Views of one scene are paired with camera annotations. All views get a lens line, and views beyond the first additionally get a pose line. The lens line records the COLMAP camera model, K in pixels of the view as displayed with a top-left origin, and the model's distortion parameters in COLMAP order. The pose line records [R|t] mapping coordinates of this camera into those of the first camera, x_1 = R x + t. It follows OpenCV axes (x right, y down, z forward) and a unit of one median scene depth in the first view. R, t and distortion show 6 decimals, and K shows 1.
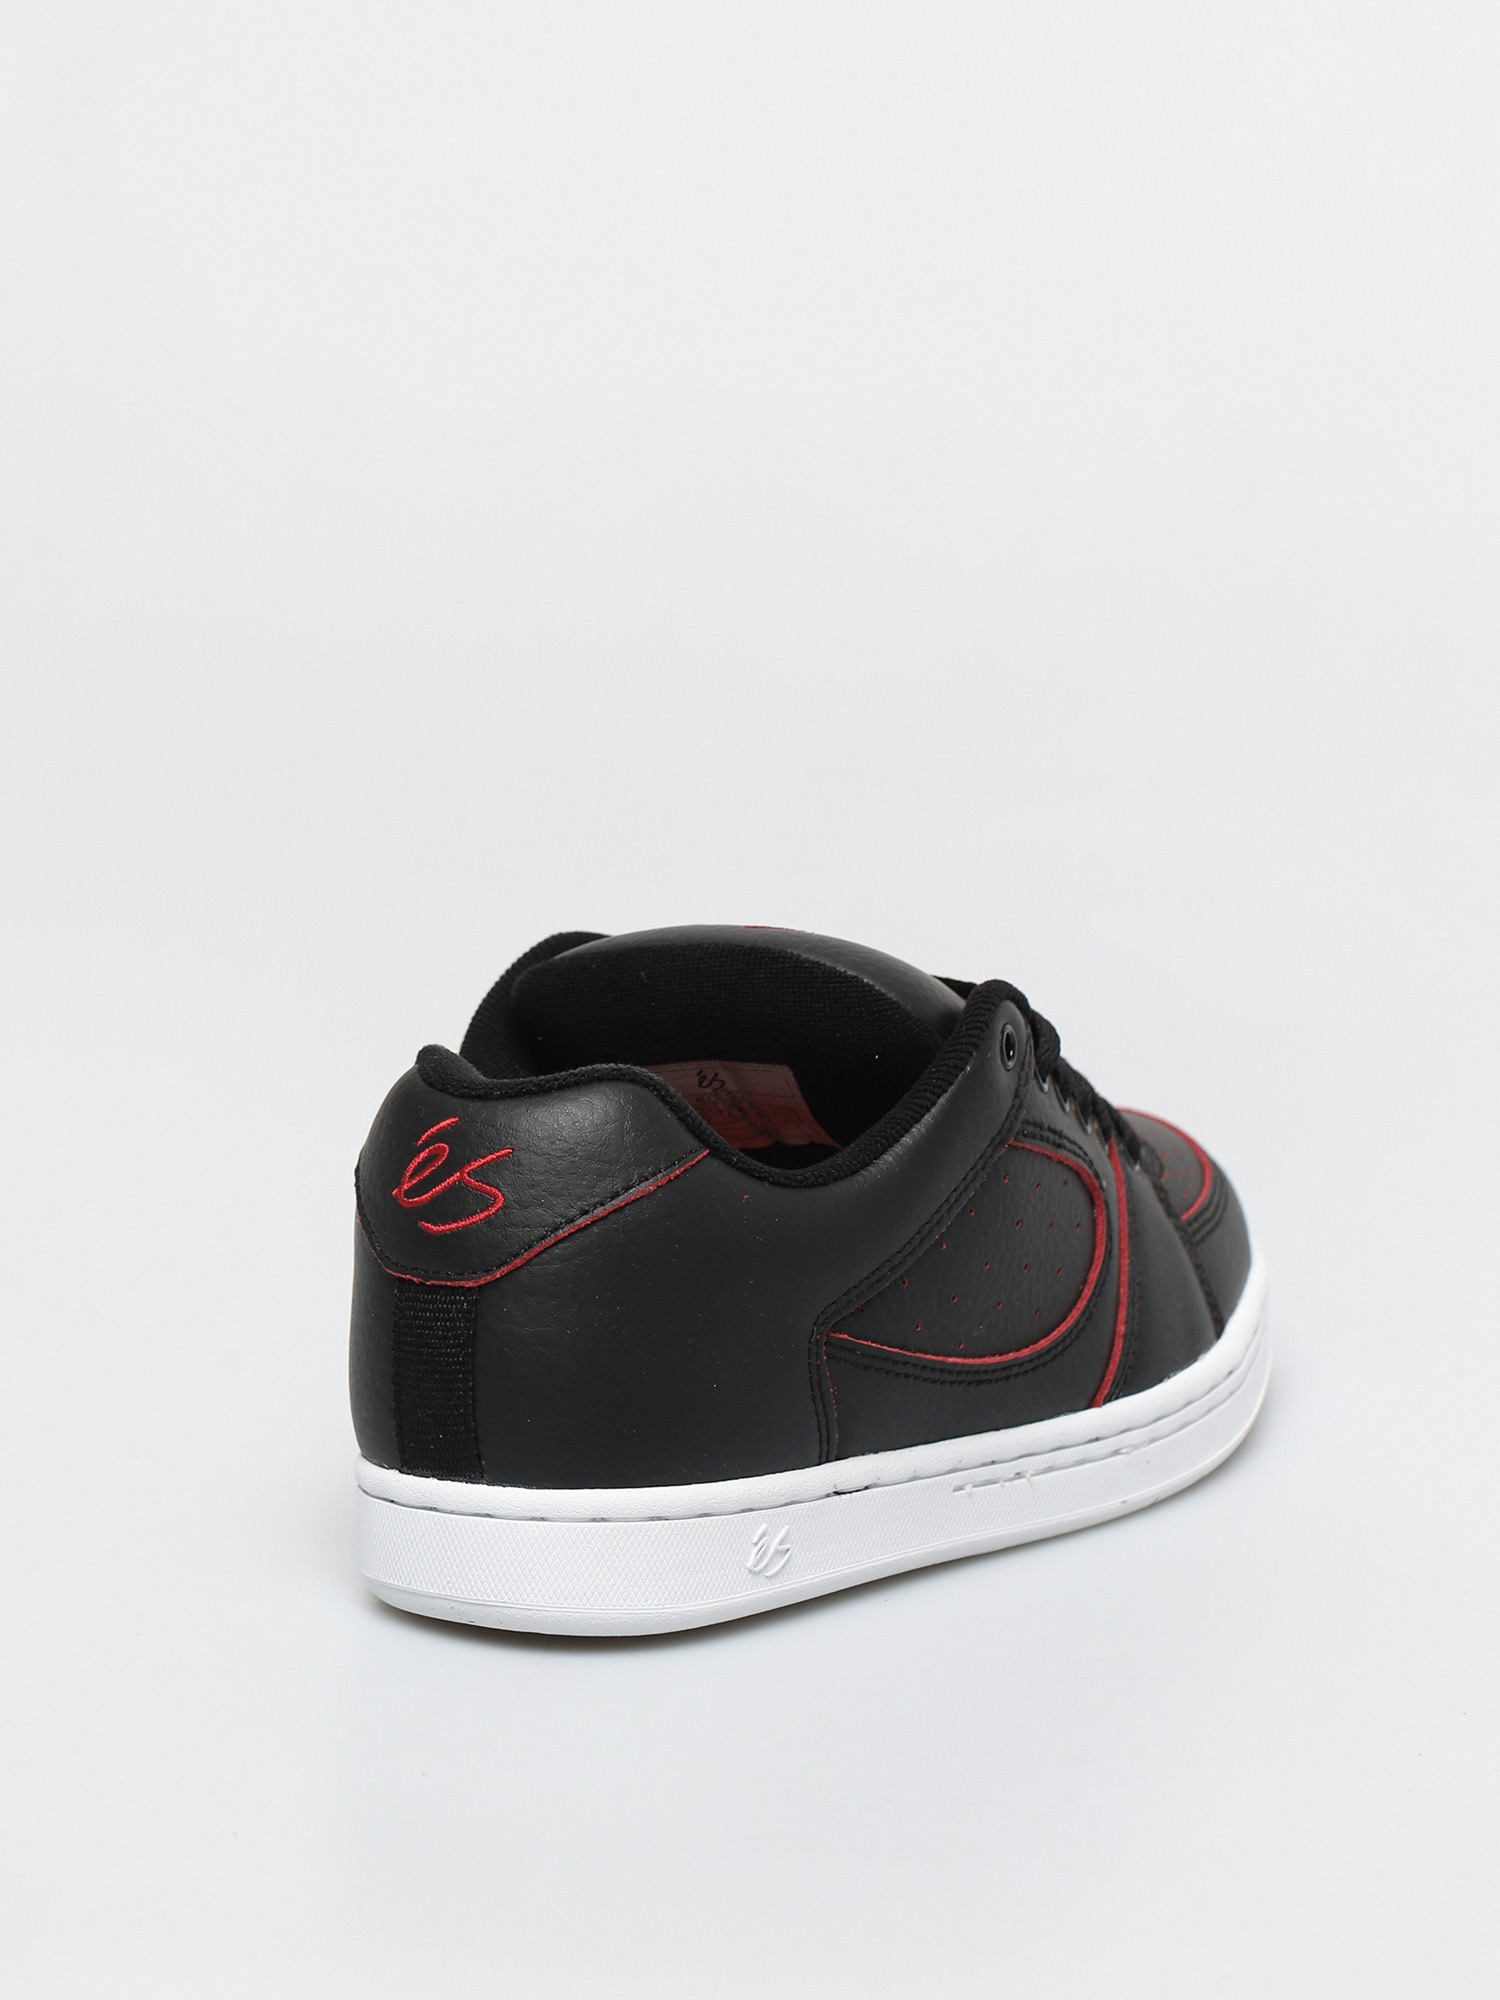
lens RADIAL K [[5619.2, 0, 750.0], [0, 5619.2, 1000.0], [0, 0, 1]] dist [0.167020, 1.709426]
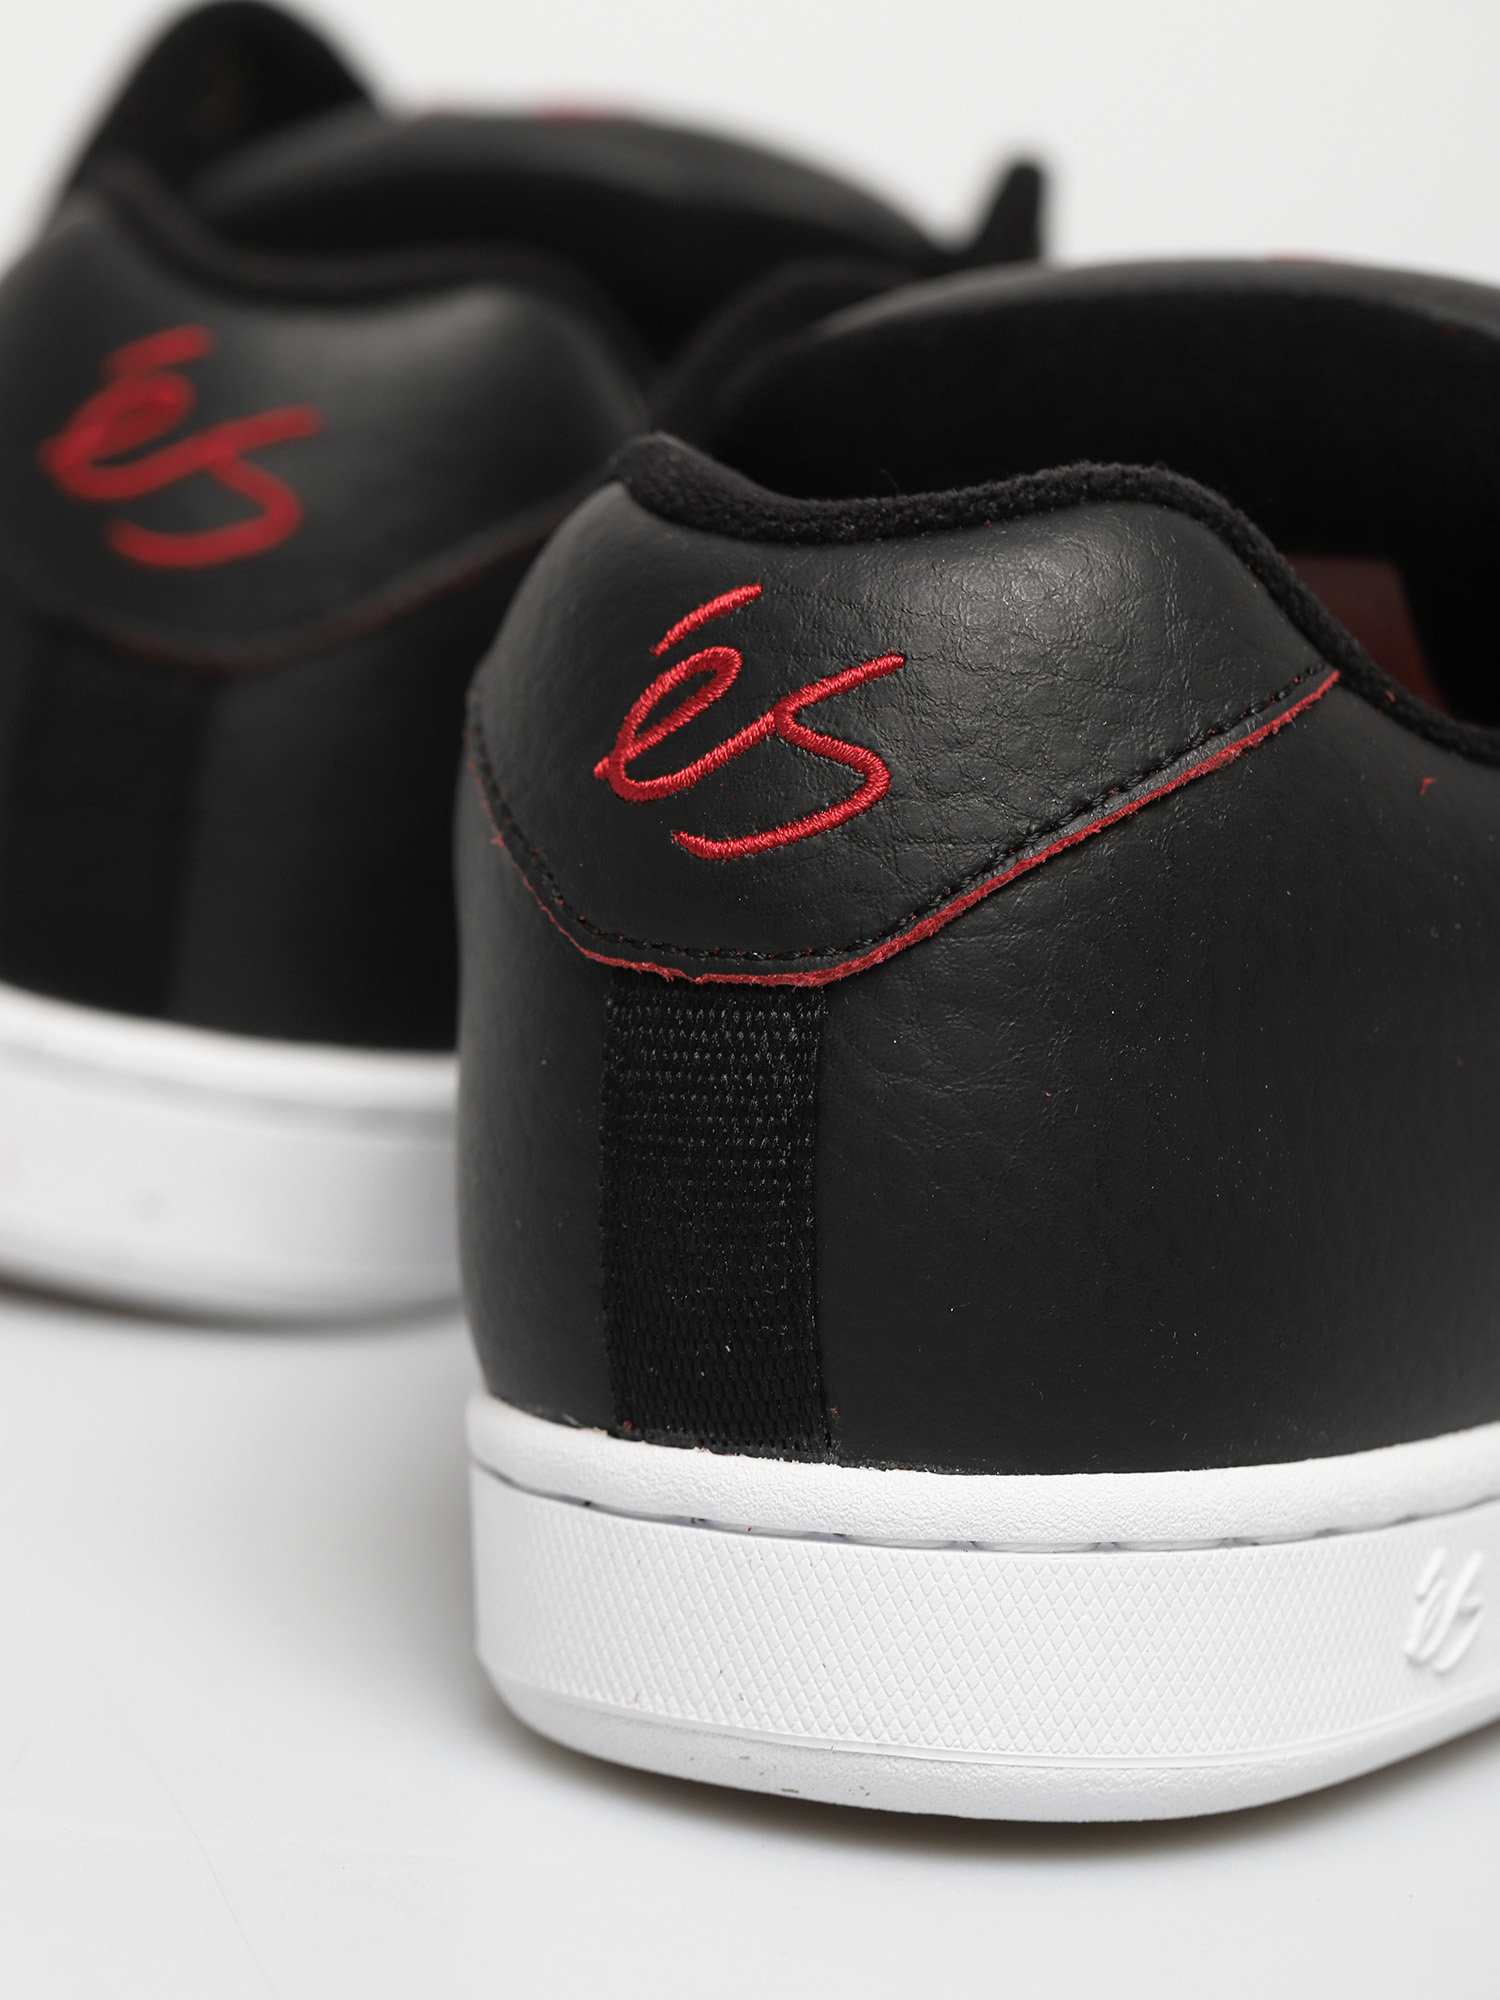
lens RADIAL K [[5619.2, 0, 750.0], [0, 5619.2, 1000.0], [0, 0, 1]] dist [0.167020, 1.709426]
pose [[0.992891, 0.000025, 0.119025, -0.102679], [-0.001378, 0.999935, 0.011290, 0.047130], [-0.119017, -0.011373, 0.992827, 0.588683]]
